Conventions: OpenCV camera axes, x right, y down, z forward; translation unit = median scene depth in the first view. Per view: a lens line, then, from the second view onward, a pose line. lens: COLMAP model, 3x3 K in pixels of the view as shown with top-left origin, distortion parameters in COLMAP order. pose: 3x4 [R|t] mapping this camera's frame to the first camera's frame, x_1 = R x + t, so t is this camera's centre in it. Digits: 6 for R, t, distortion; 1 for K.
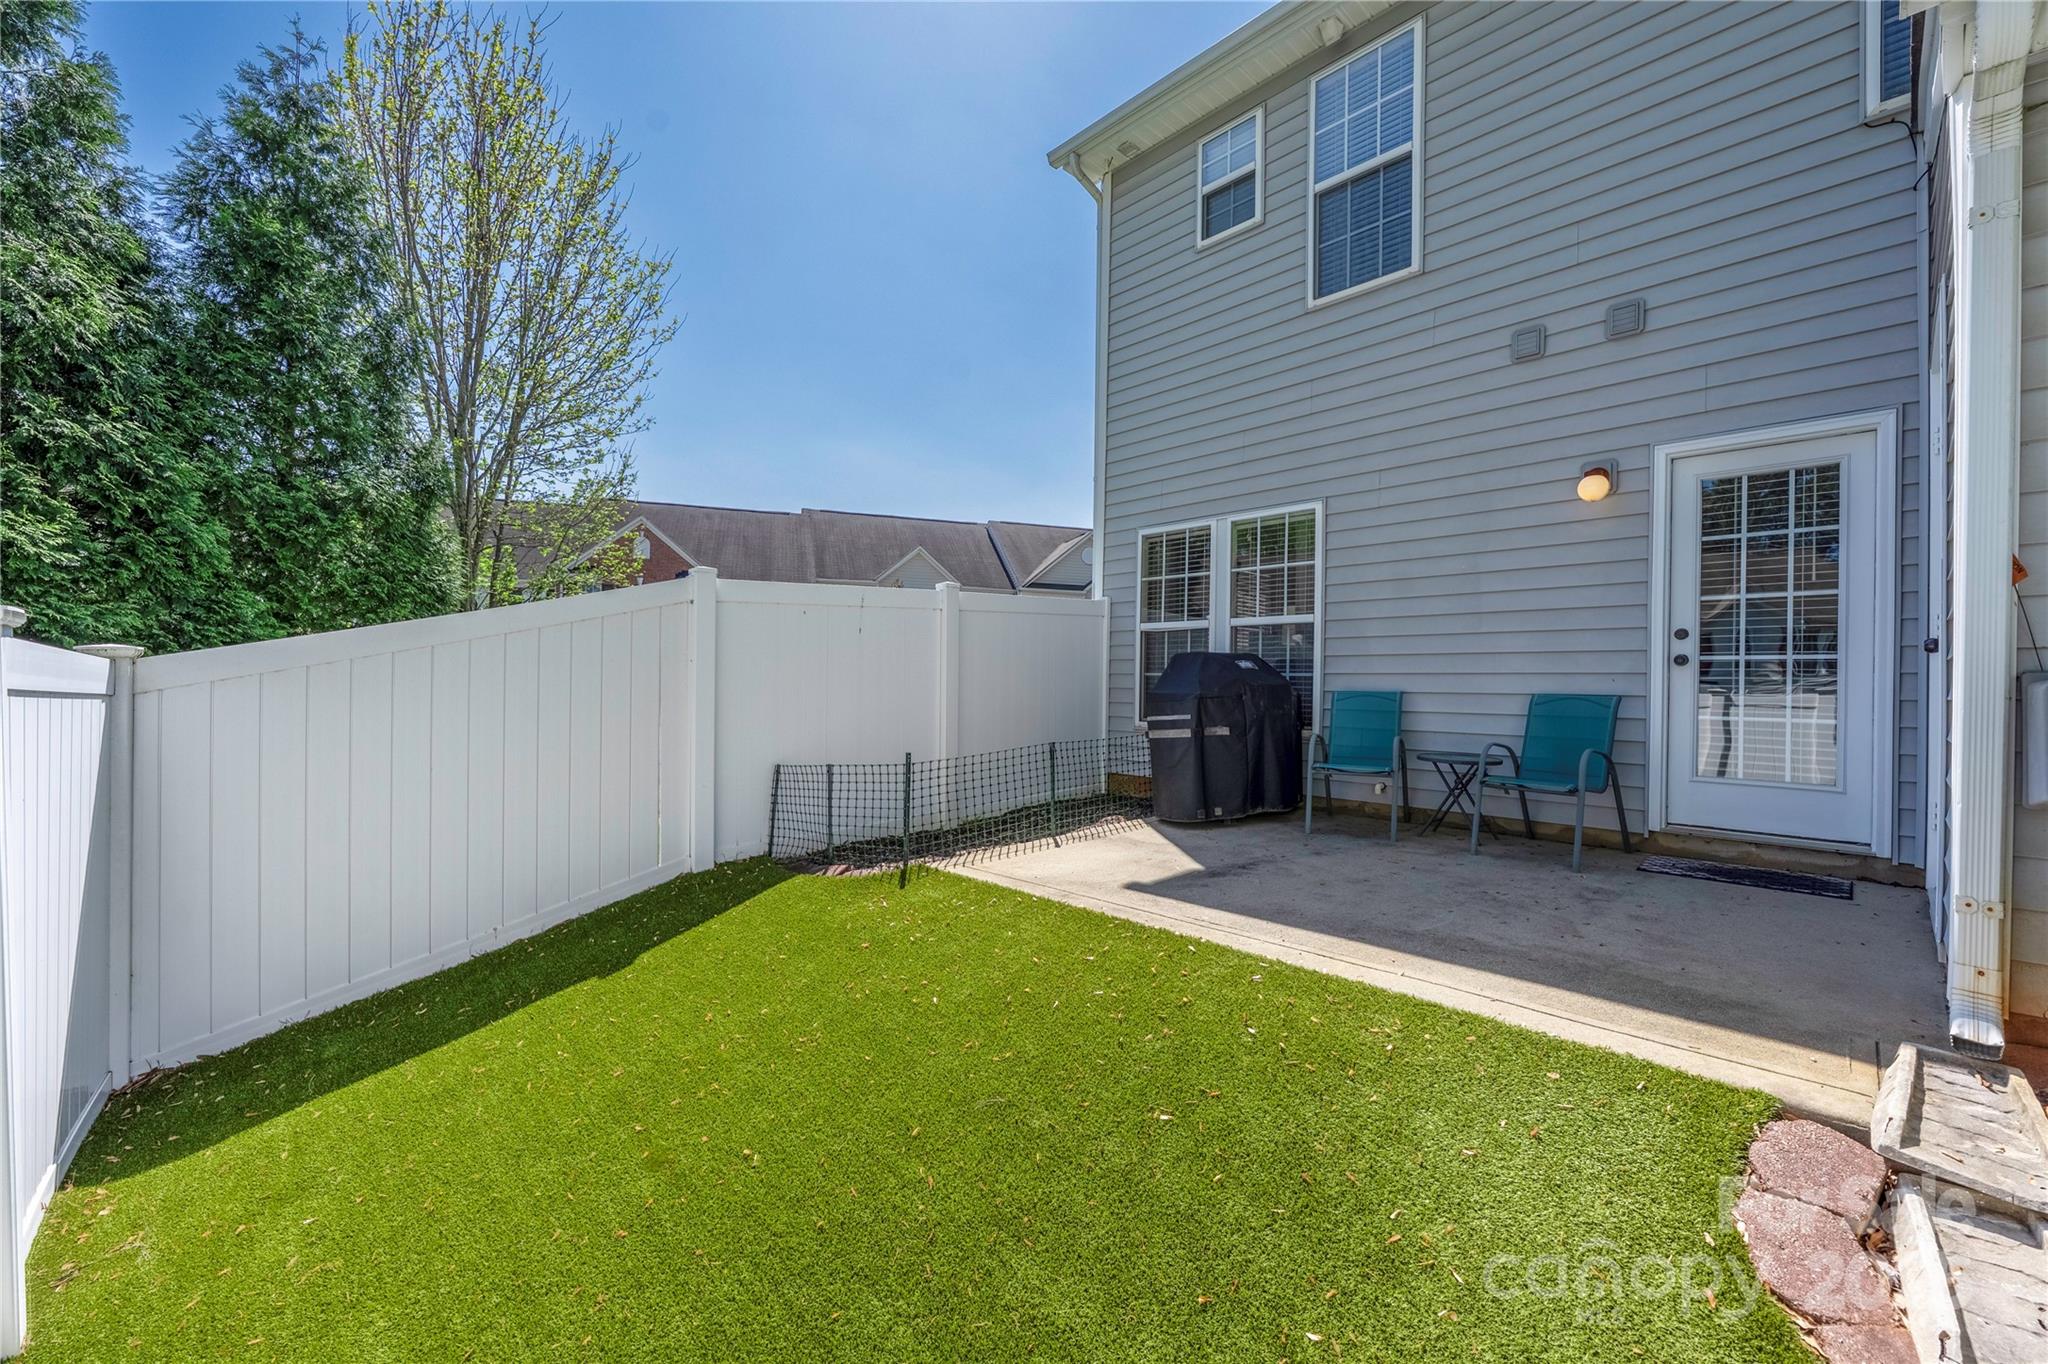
lens RADIAL K [[803.0, 0, 1024.0], [0, 803.0, 682.0], [0, 0, 1]] dist [-0.000924, -0.000043]
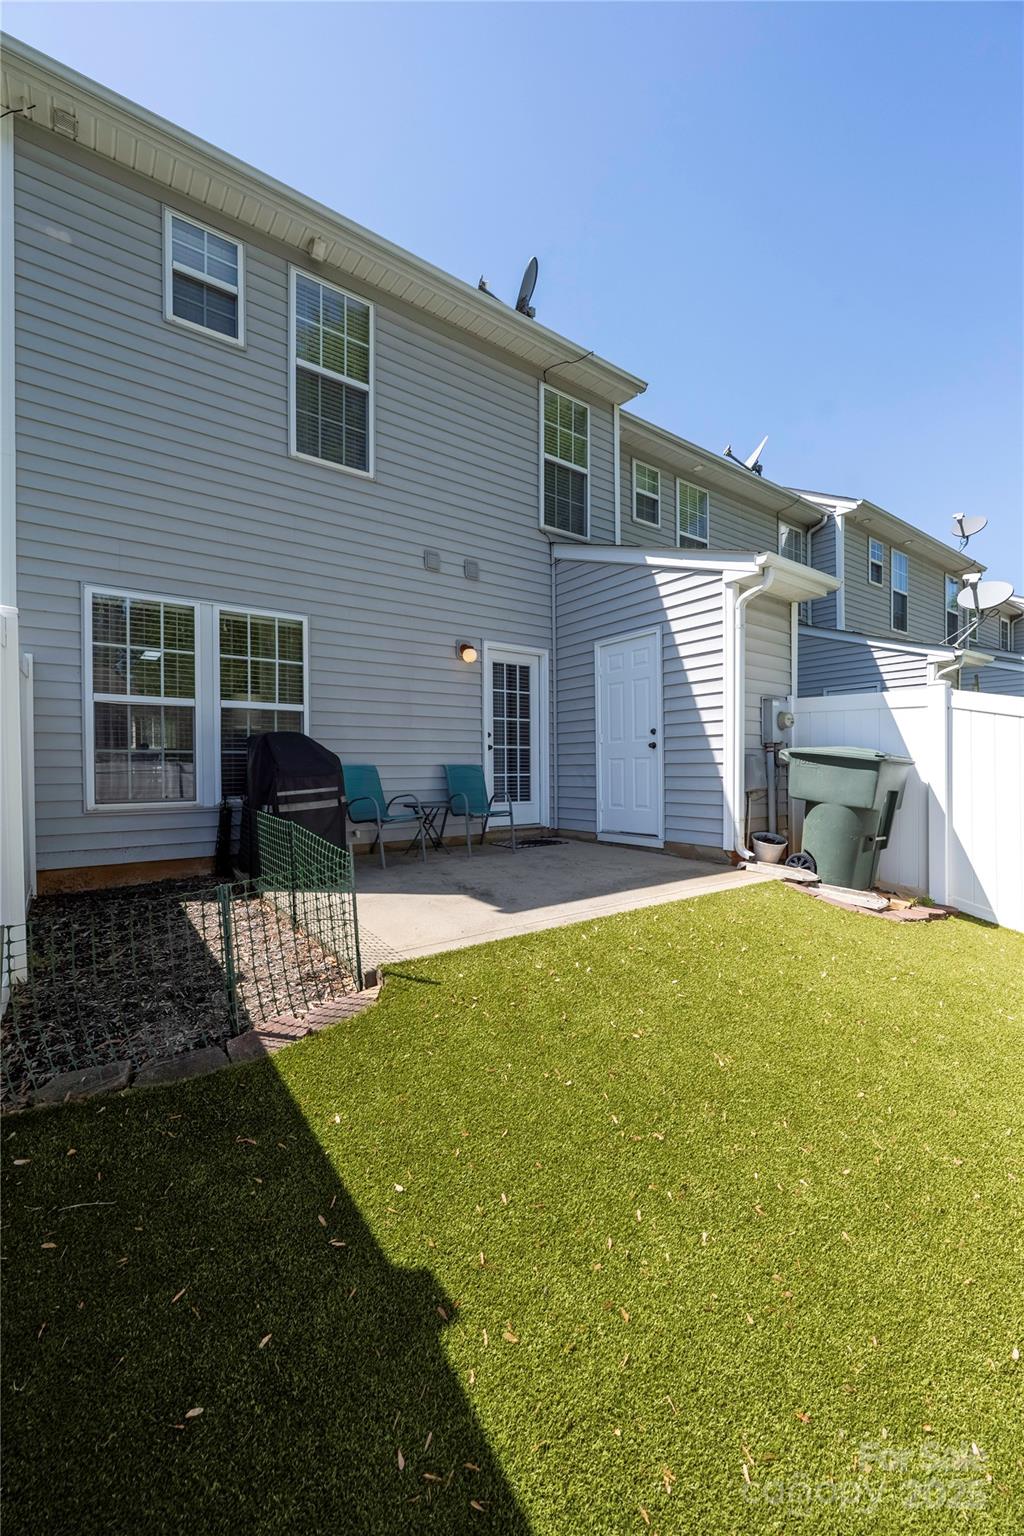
lens RADIAL K [[623.3, 0, 516.4], [0, 623.3, 774.7], [0, 0, 1]] dist [-0.000829, -0.000027]
pose [[0.129509, -0.026031, 0.991237, -0.620961], [0.004957, 0.999660, 0.025605, 0.001363], [-0.991566, 0.001597, 0.129594, 0.594868]]
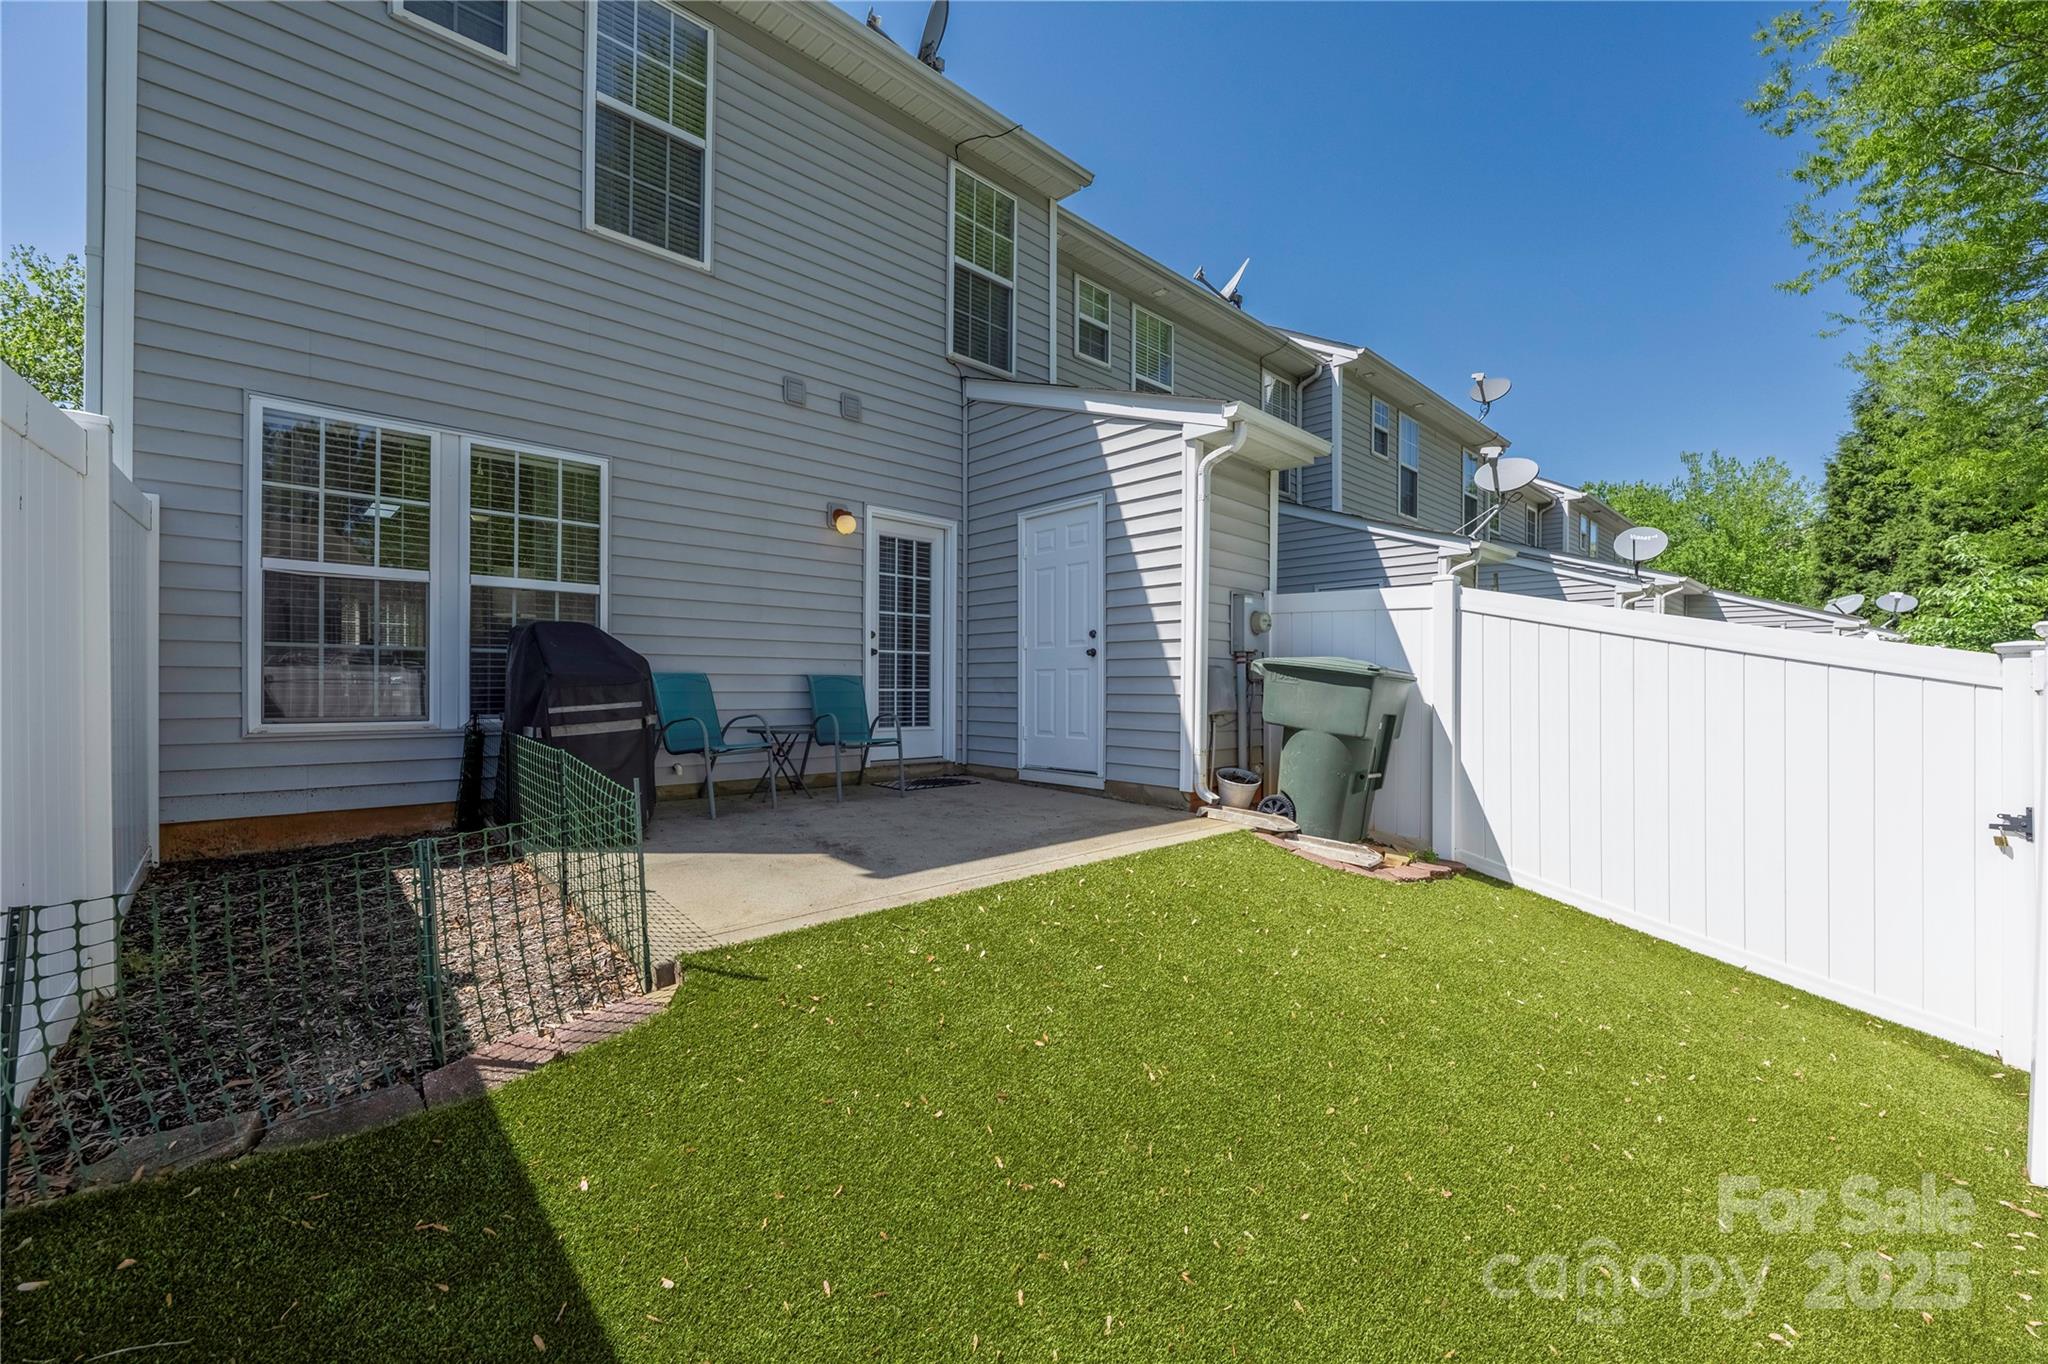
lens RADIAL K [[831.1, 0, 1028.0], [0, 831.1, 689.6], [0, 0, 1]] dist [-0.000829, -0.000027]
pose [[0.011999, -0.018610, 0.999755, -0.598965], [-0.009708, 0.999778, 0.018727, 0.008770], [-0.999881, -0.009930, 0.011816, 0.568002]]
